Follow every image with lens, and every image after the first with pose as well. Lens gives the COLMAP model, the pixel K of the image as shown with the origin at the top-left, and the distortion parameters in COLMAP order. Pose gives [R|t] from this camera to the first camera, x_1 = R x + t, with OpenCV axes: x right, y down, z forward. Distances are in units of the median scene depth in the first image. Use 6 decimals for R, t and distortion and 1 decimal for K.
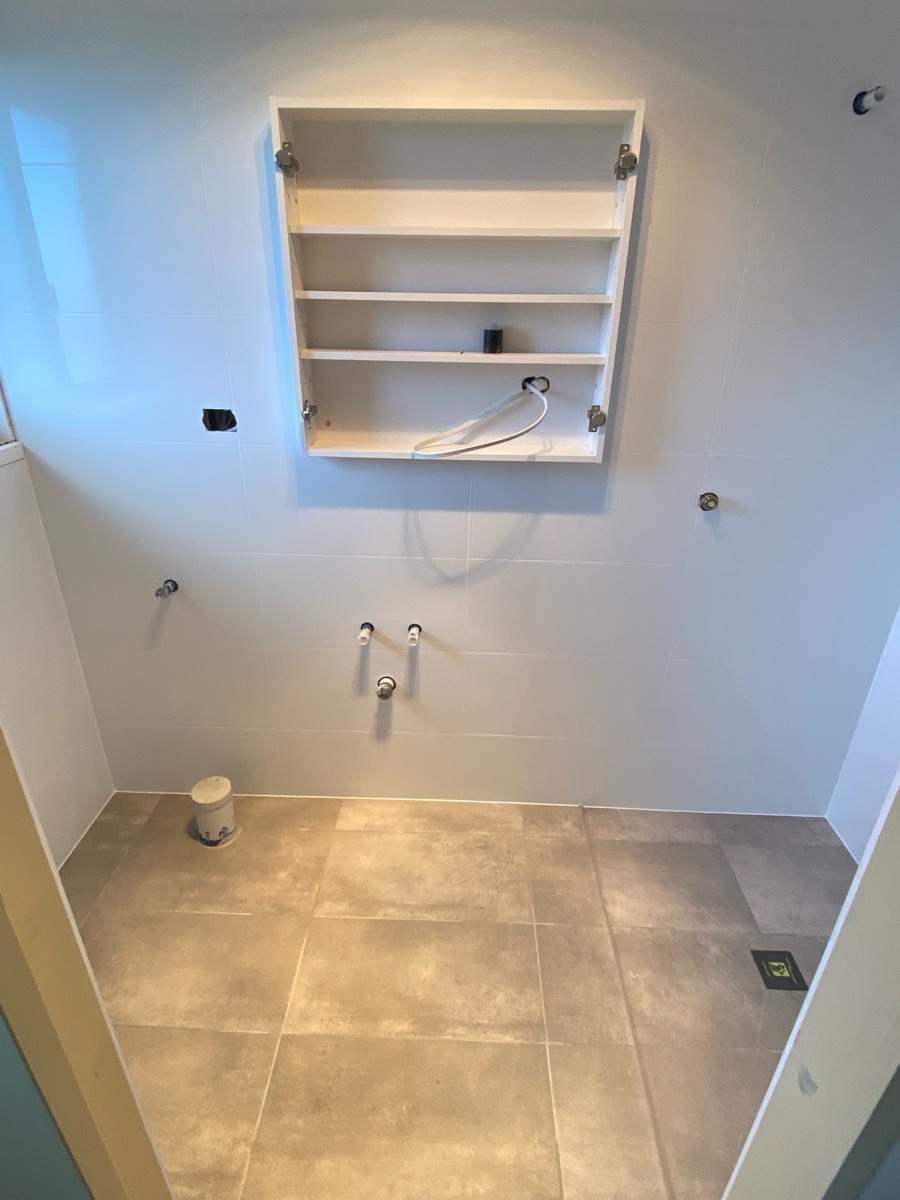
lens RADIAL K [[630.4, 0, 452.0], [0, 630.4, 597.8], [0, 0, 1]] dist [0.029445, -0.022676]
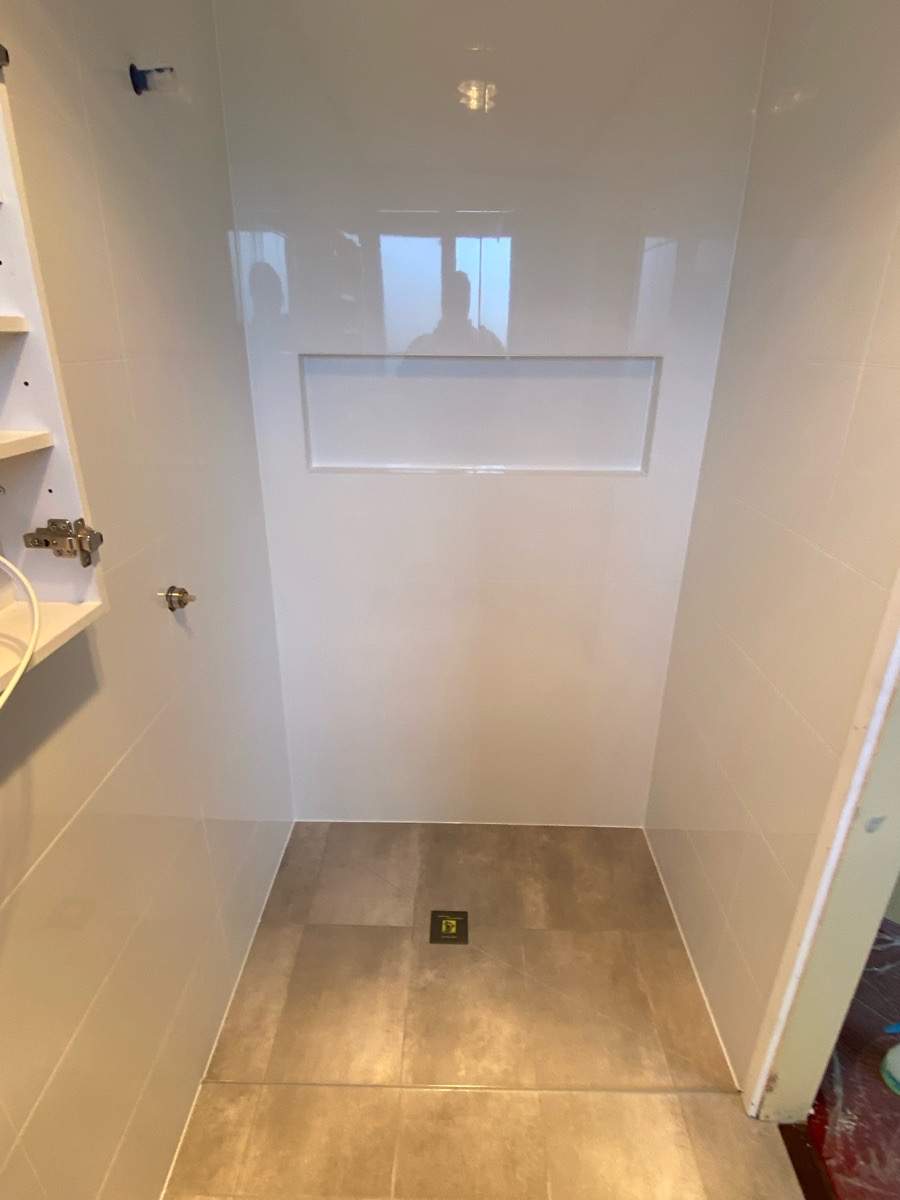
lens RADIAL K [[630.4, 0, 455.0], [0, 630.4, 594.1], [0, 0, 1]] dist [0.029445, -0.022676]
pose [[-0.015660, -0.395296, 0.918420, -0.260928], [0.406193, 0.836808, 0.367096, -0.289810], [-0.913653, 0.378804, 0.147462, 0.599316]]
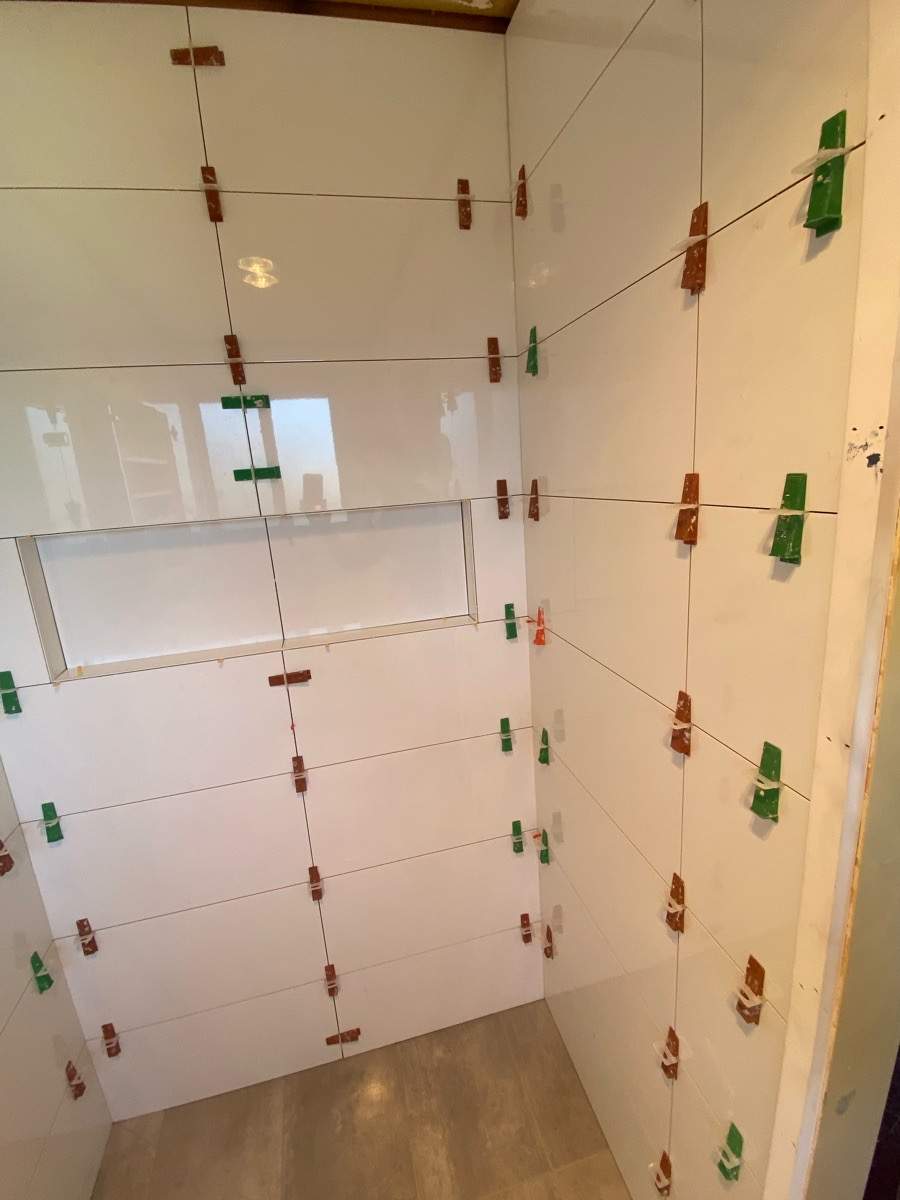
lens RADIAL K [[534.8, 0, 460.3], [0, 534.8, 596.6], [0, 0, 1]] dist [0.009467, -0.013885]
pose [[-0.263151, -0.220596, 0.939196, 0.023289], [0.465950, 0.823377, 0.323946, -0.242690], [-0.844773, 0.522865, -0.113885, 0.482648]]
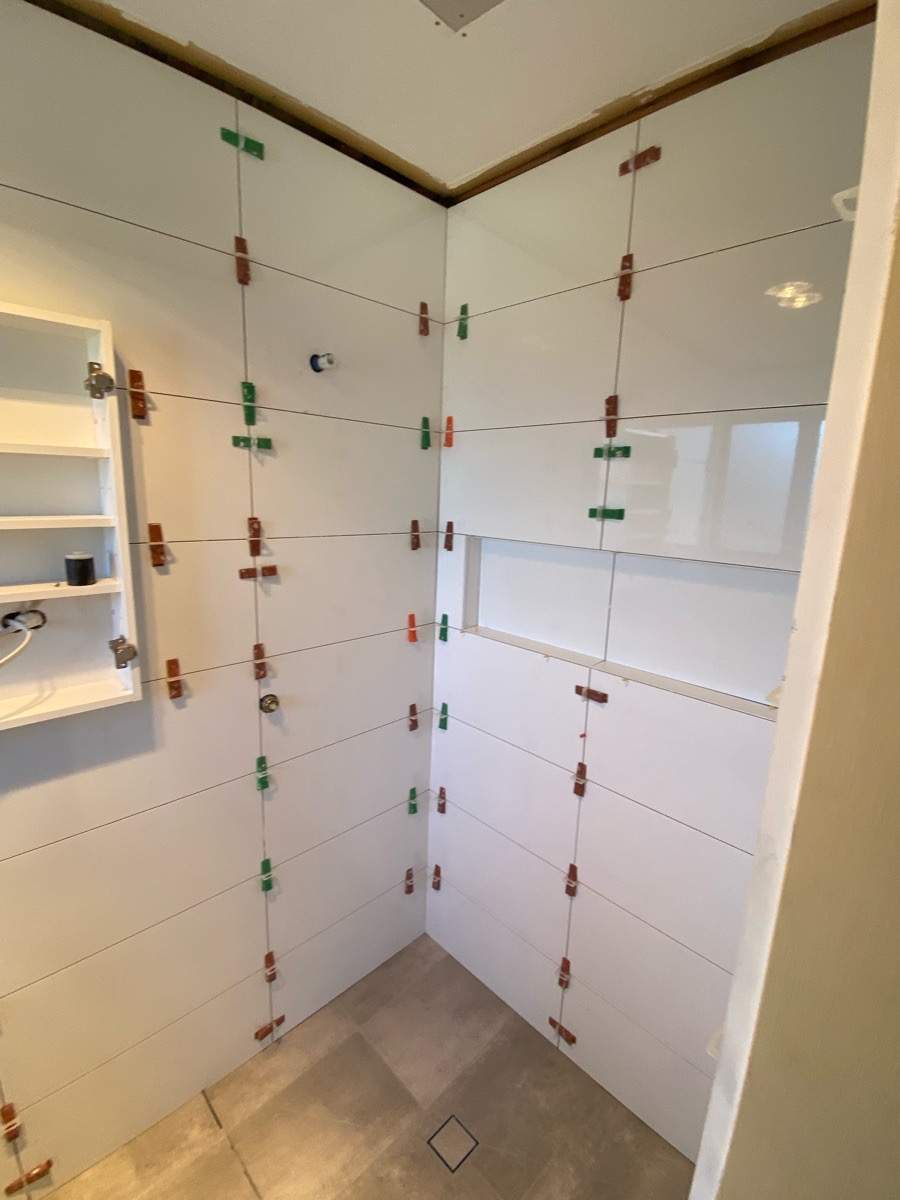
lens RADIAL K [[534.8, 0, 444.4], [0, 534.8, 594.6], [0, 0, 1]] dist [0.009467, -0.013885]
pose [[0.700766, -0.136594, 0.700192, 0.038124], [0.282928, 0.954223, -0.097009, -0.153454], [-0.654888, 0.266084, 0.707333, 0.189785]]
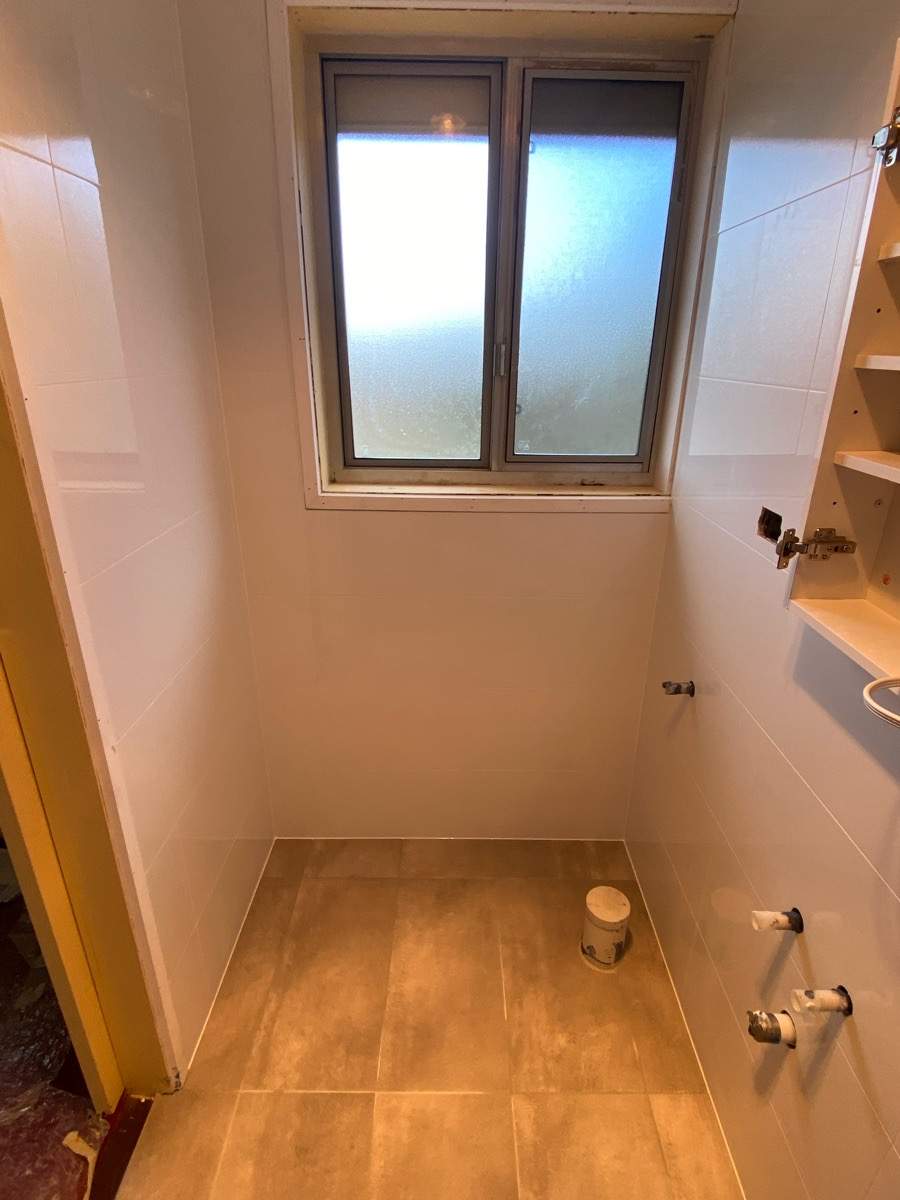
lens RADIAL K [[630.4, 0, 456.6], [0, 630.4, 600.0], [0, 0, 1]] dist [0.029445, -0.022676]
pose [[0.022330, 0.354533, -0.934777, 0.331898], [-0.426616, 0.848986, 0.311804, -0.274647], [0.904157, 0.391828, 0.170207, 0.568531]]
